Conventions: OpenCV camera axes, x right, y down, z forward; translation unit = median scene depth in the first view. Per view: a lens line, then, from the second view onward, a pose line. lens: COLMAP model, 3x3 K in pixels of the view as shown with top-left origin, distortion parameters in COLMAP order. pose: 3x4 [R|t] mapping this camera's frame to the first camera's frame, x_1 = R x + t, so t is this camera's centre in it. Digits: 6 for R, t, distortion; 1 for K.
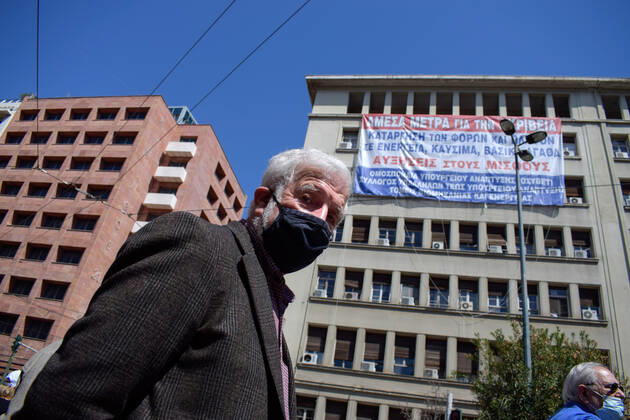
lens RADIAL K [[488.9, 0, 315.0], [0, 488.9, 210.0], [0, 0, 1]] dist [-0.090970, 0.006496]
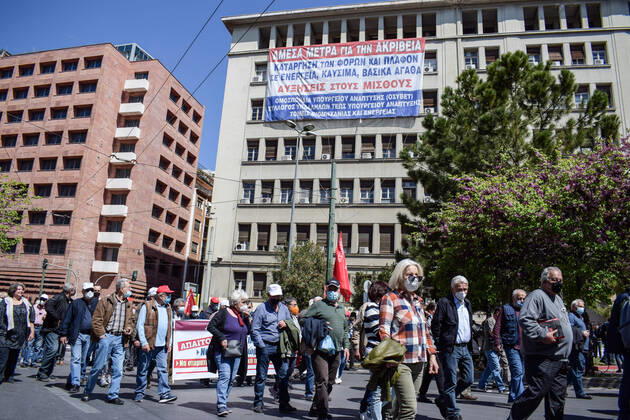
lens RADIAL K [[488.9, 0, 315.0], [0, 488.9, 210.0], [0, 0, 1]] dist [-0.090970, 0.006496]
pose [[0.992557, -0.117518, -0.031927, 0.217934], [0.121738, 0.950892, 0.284577, -0.154302], [-0.003084, -0.286345, 0.958121, -0.305674]]
